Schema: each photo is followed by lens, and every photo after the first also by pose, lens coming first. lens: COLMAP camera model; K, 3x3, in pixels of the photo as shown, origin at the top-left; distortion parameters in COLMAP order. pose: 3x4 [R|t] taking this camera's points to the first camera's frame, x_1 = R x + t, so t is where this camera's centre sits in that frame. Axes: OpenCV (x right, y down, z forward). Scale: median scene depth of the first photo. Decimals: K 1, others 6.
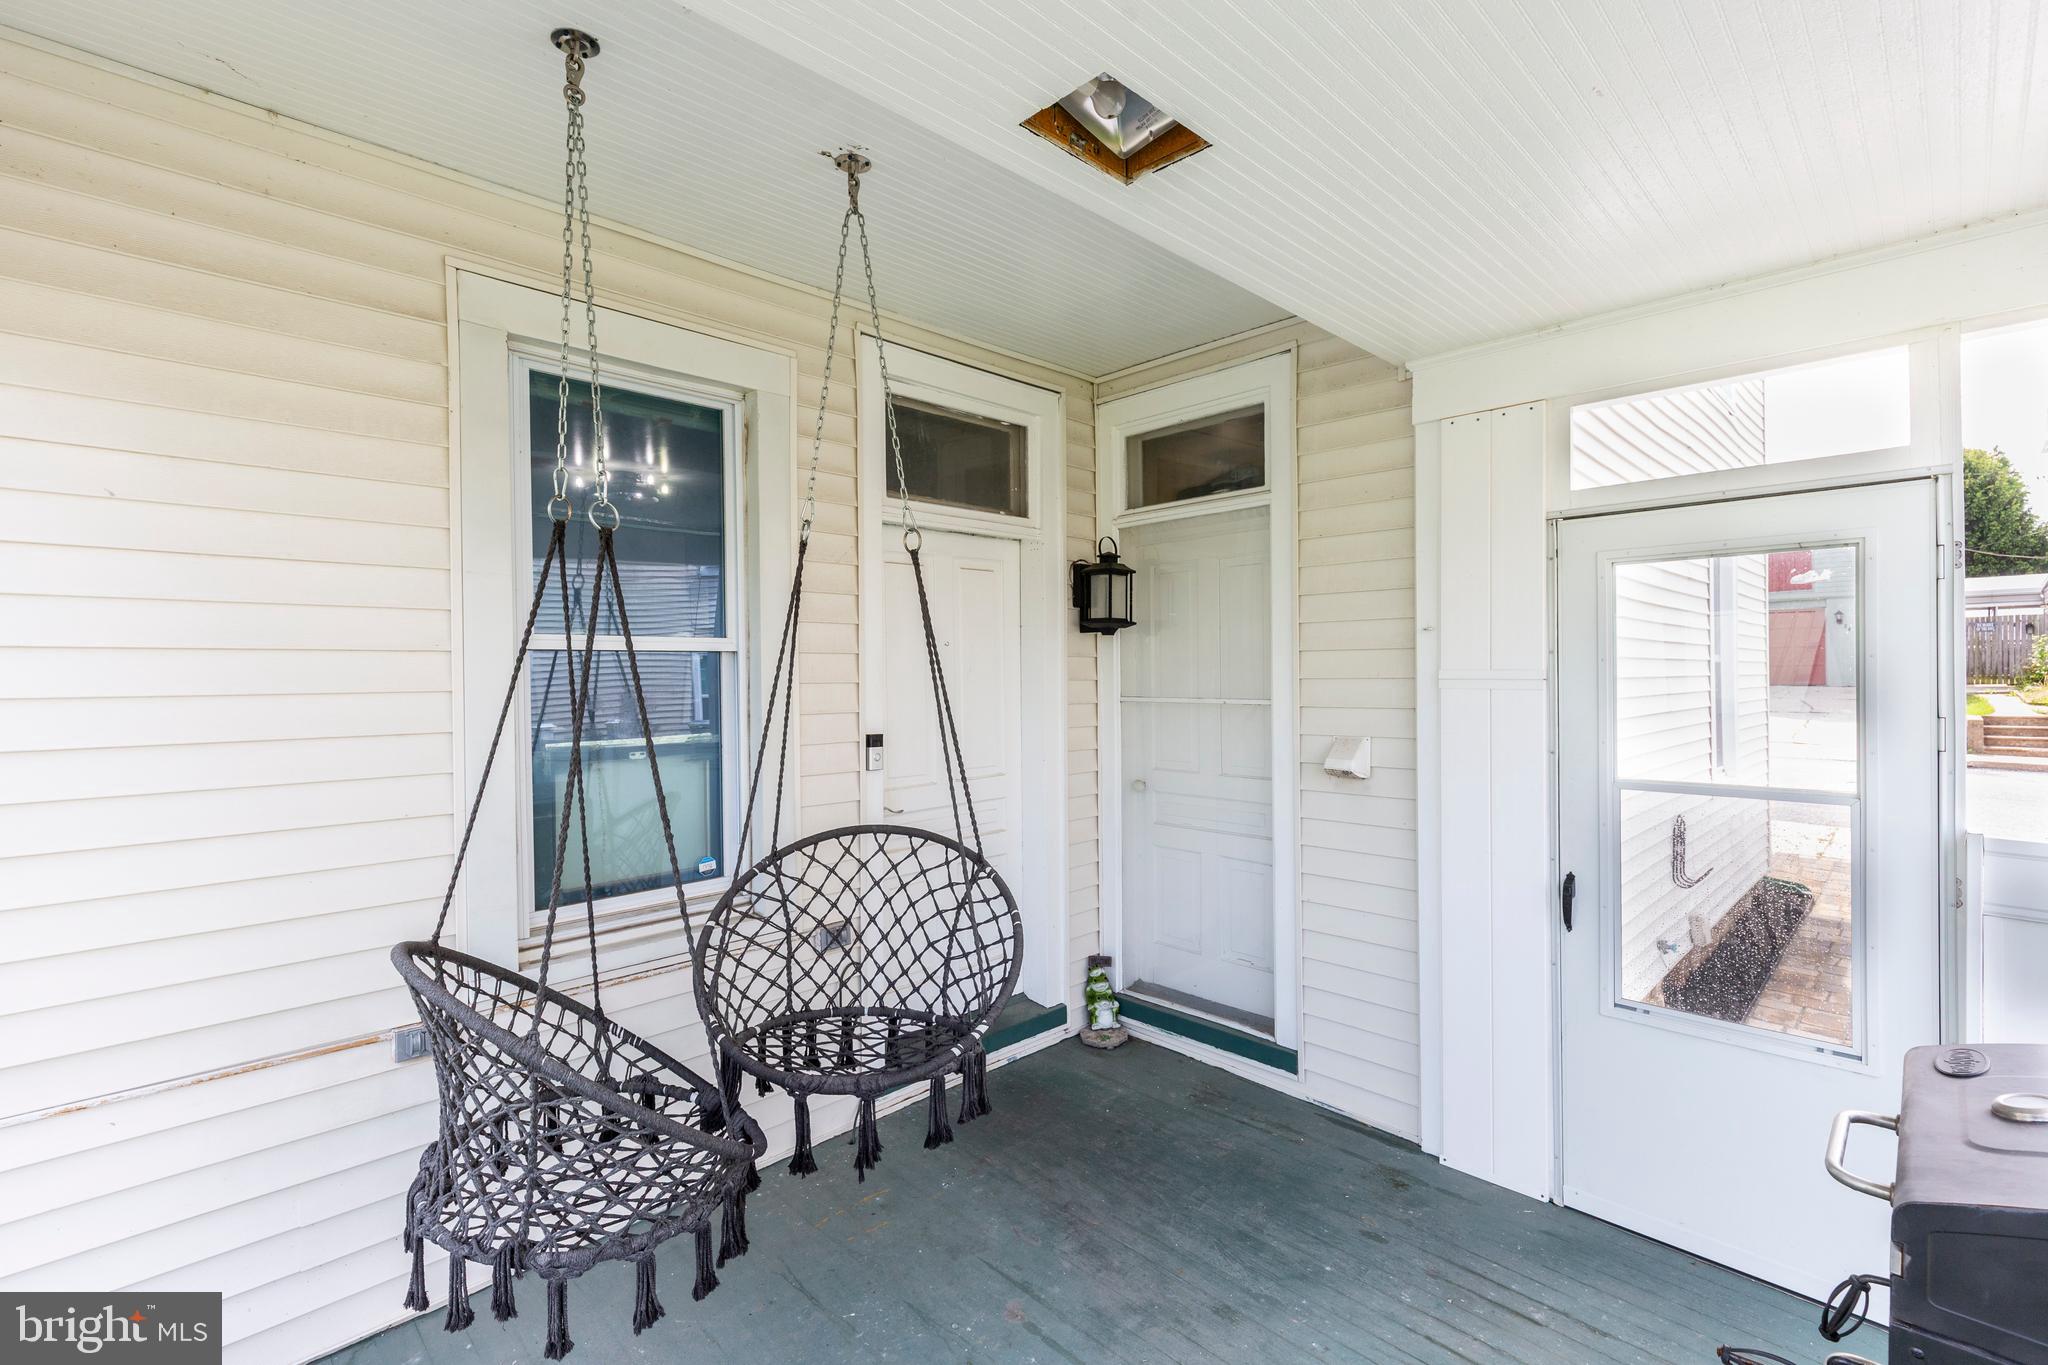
lens RADIAL K [[921.4, 0, 1025.8], [0, 921.4, 691.3], [0, 0, 1]] dist [0.002550, -0.000031]
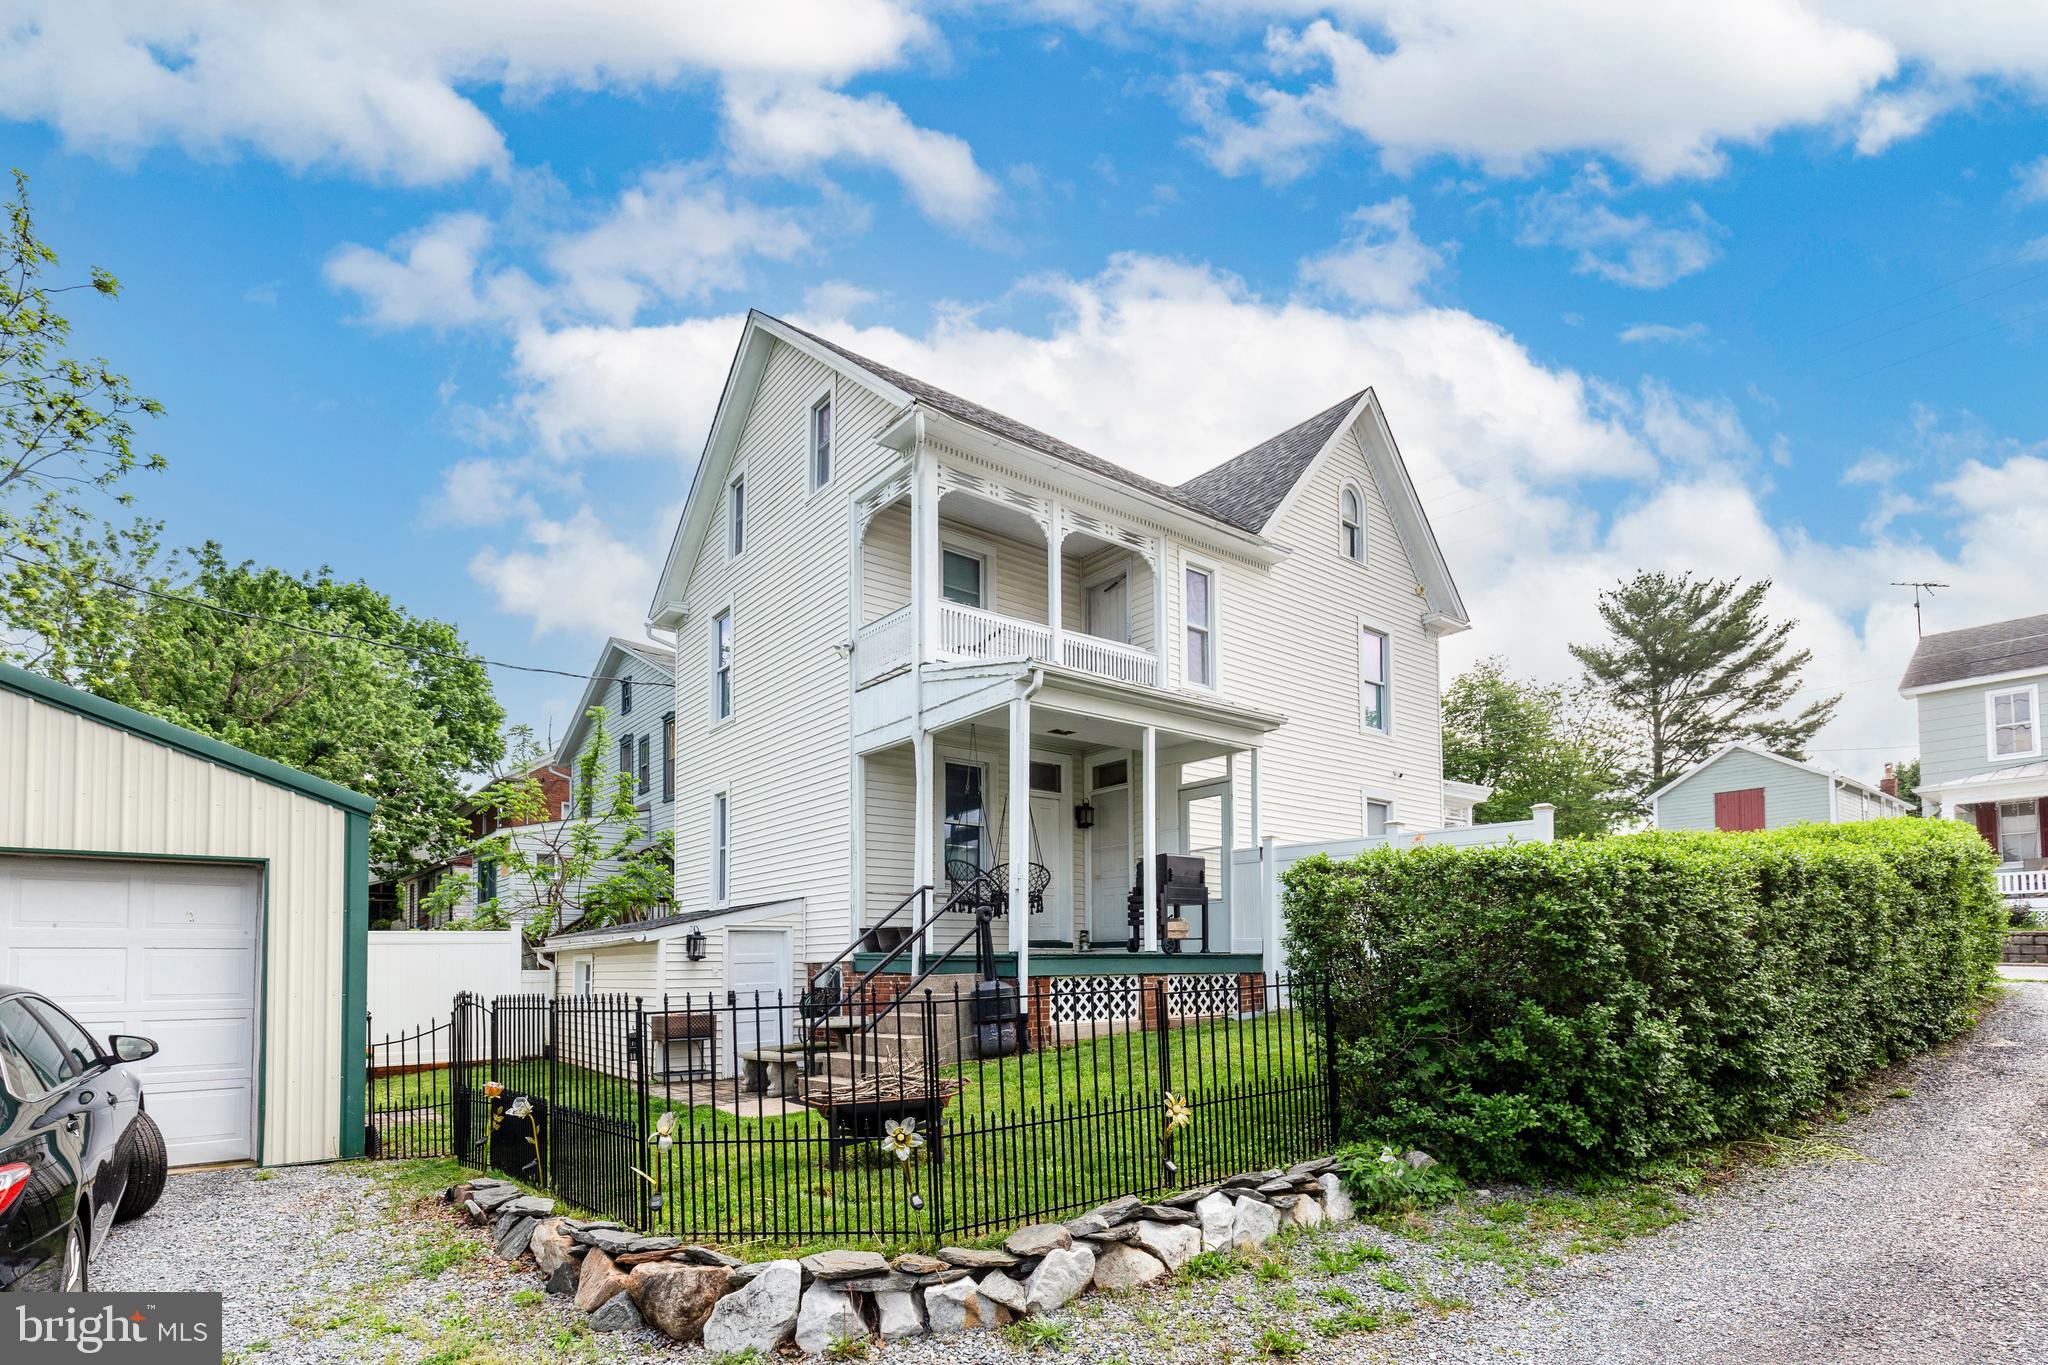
lens RADIAL K [[1037.5, 0, 1025.7], [0, 1037.5, 938.2], [0, 0, 1]] dist [-0.000317, 0.000357]
pose [[0.994540, 0.000396, -0.104359, 0.262533], [-0.005585, 0.998762, -0.049438, 0.510914], [0.104210, 0.049751, 0.993310, -2.656510]]
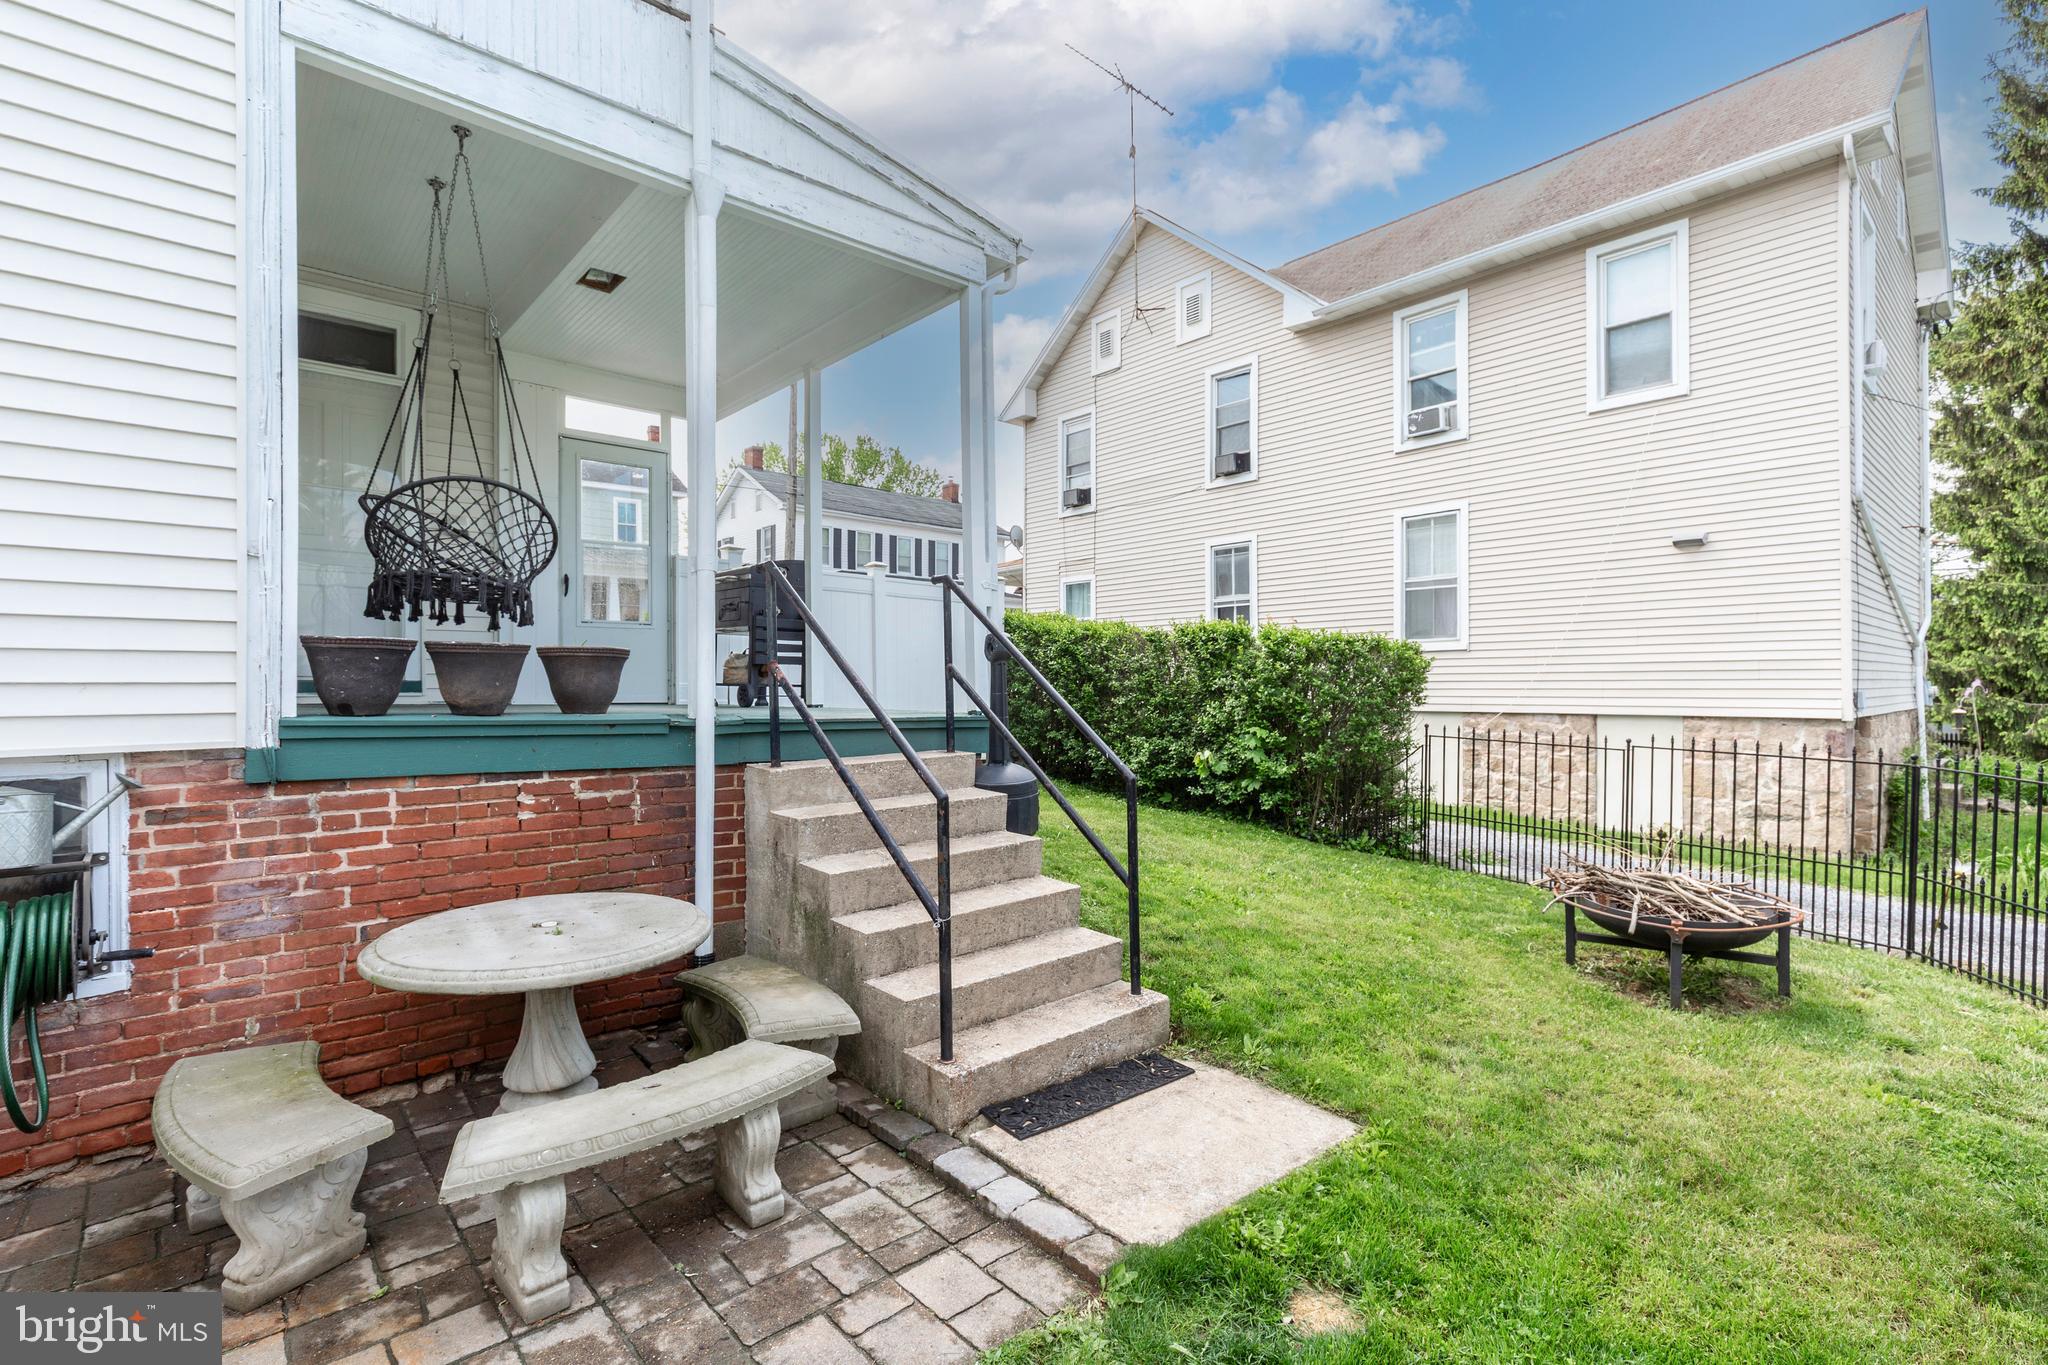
lens RADIAL K [[921.4, 0, 1025.8], [0, 921.4, 691.3], [0, 0, 1]] dist [0.002550, -0.000031]
pose [[0.041700, 0.003828, 0.999123, -1.360750], [0.024220, 0.999695, -0.004841, 0.398057], [-0.998837, 0.024401, 0.041595, -0.273547]]
